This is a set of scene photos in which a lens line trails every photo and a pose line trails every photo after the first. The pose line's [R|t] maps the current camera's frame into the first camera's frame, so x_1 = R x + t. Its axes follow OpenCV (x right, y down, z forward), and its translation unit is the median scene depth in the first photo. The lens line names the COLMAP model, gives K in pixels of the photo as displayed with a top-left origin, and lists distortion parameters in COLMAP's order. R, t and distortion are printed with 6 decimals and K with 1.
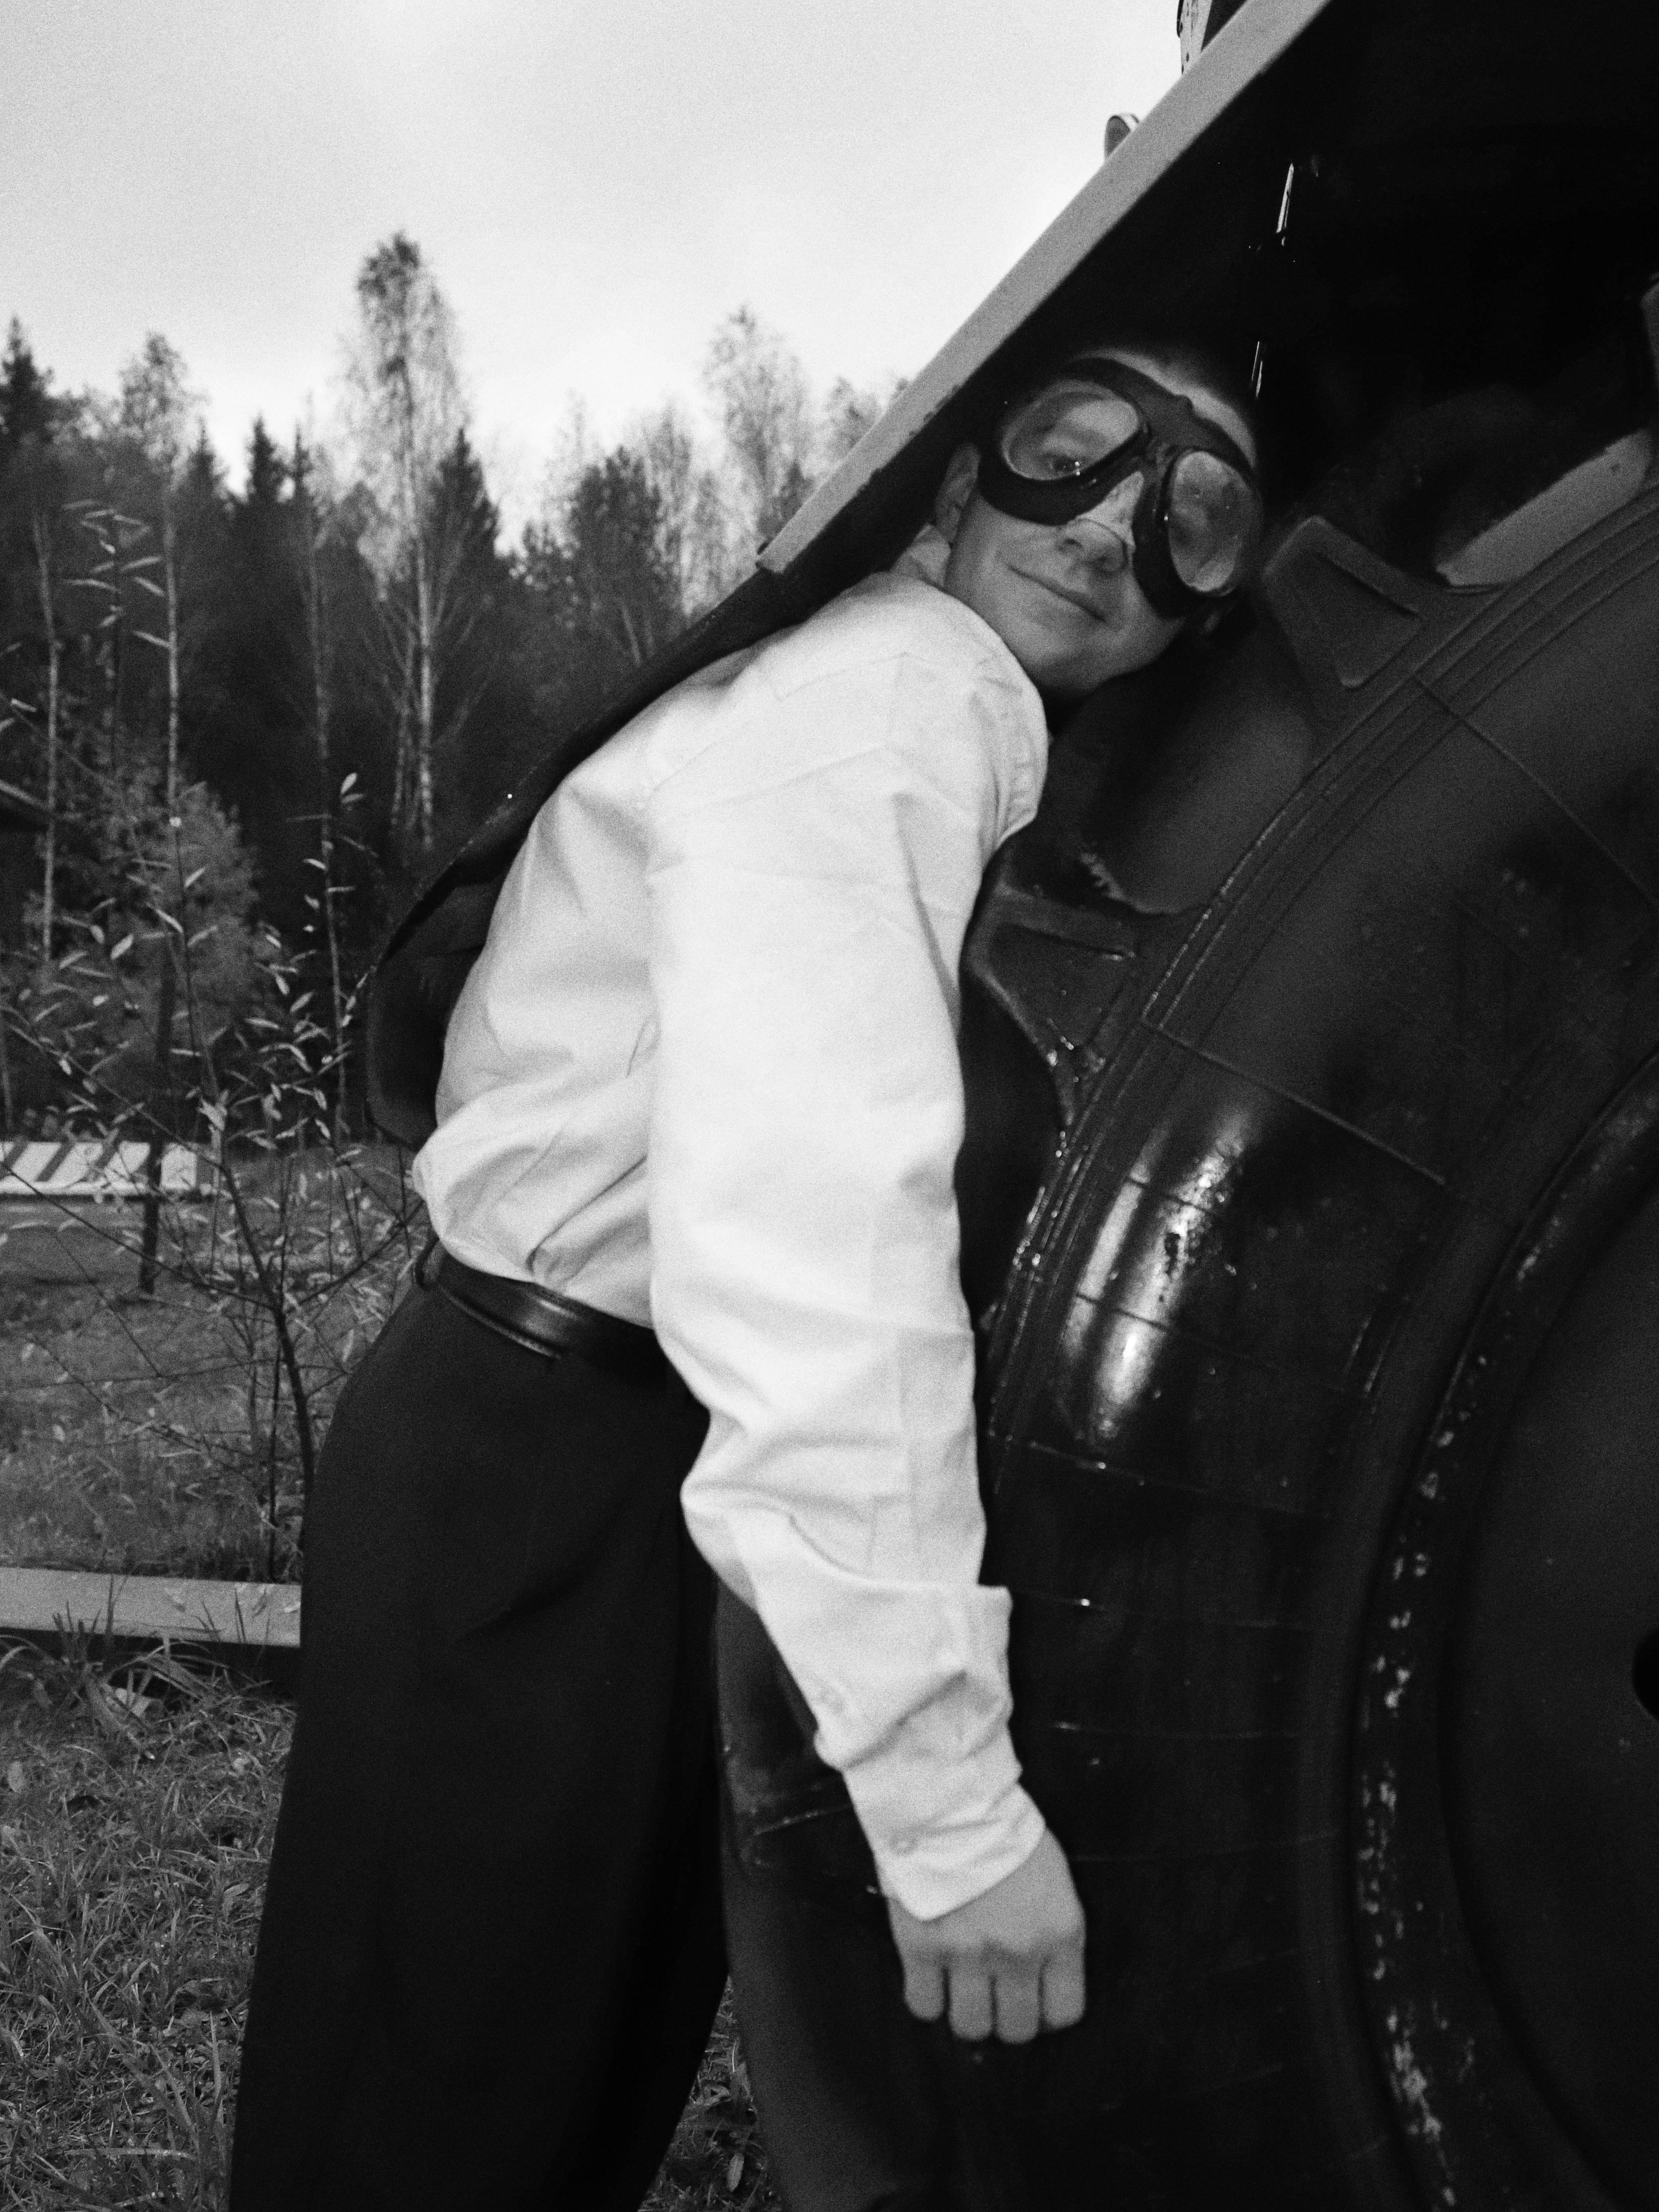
lens RADIAL K [[2323.9, 0, 829.5], [0, 2323.9, 1106.0], [0, 0, 1]] dist [-0.193528, 0.213026]
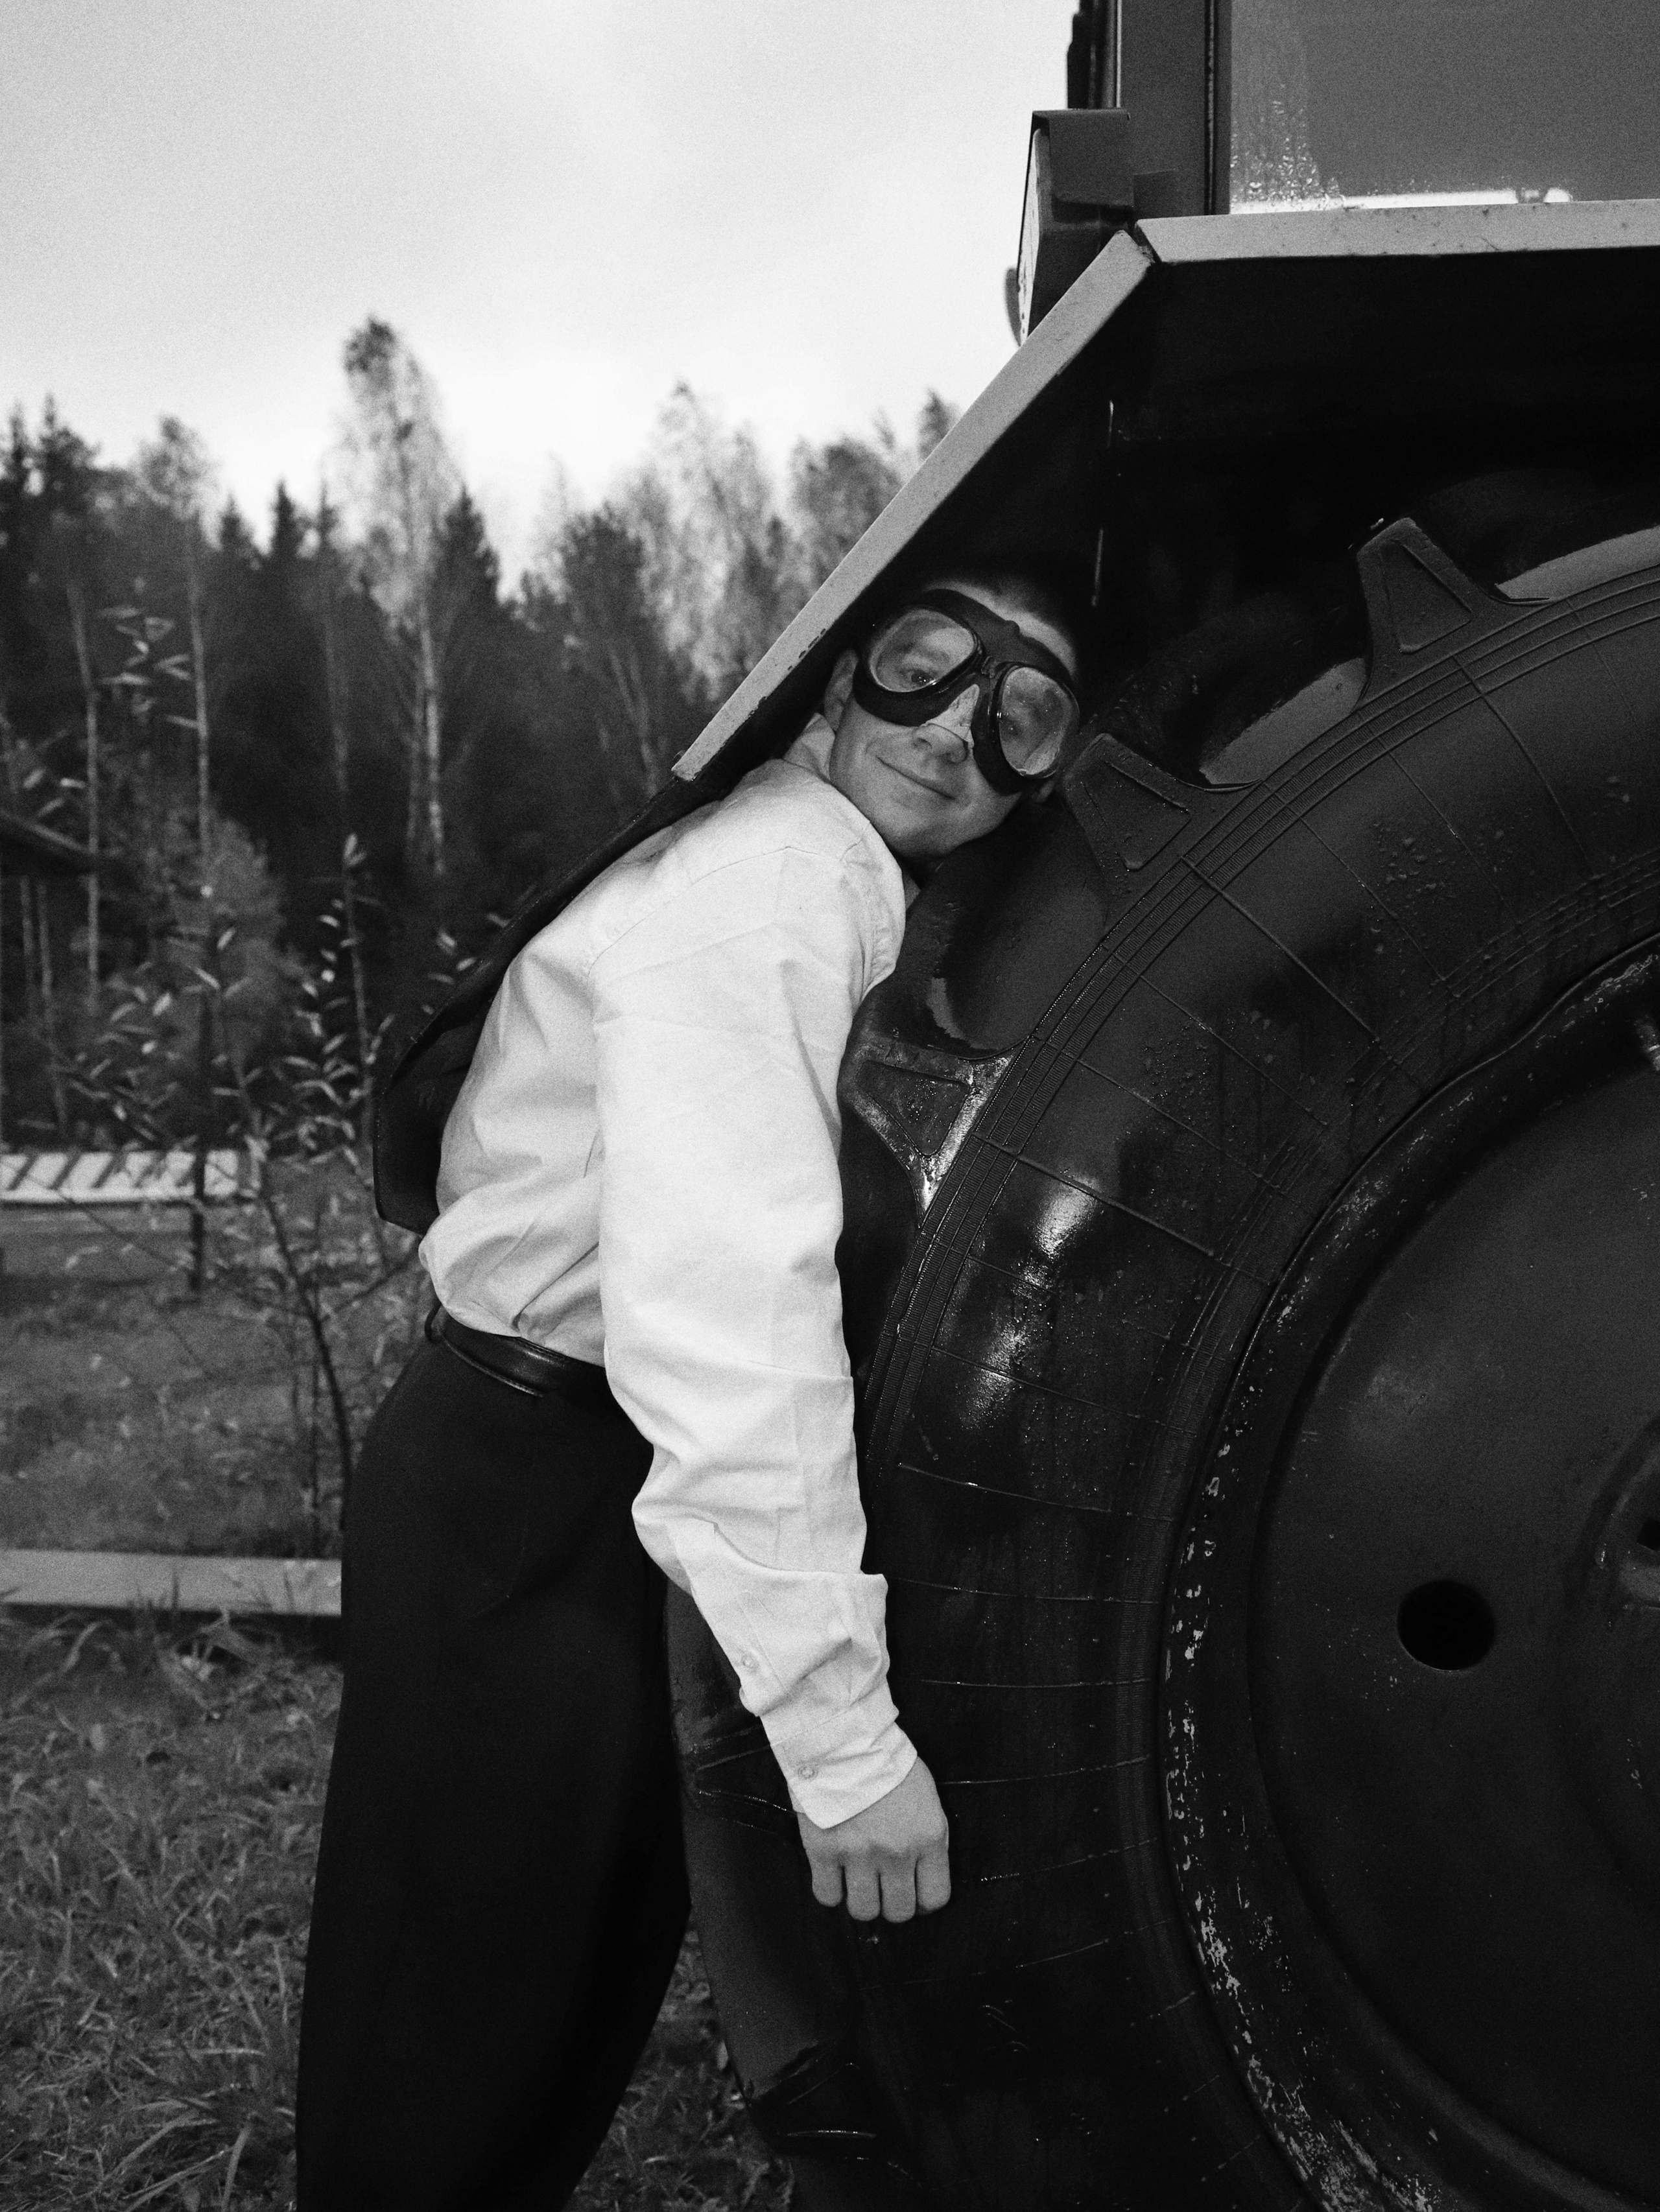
lens RADIAL K [[2111.4, 0, 830.0], [0, 2111.4, 1106.0], [0, 0, 1]] dist [-0.149500, 0.123794]
pose [[0.999540, -0.029225, 0.008154, 0.037758], [0.029195, 0.999567, 0.003759, -0.050370], [-0.008260, -0.003519, 0.999960, -0.150926]]
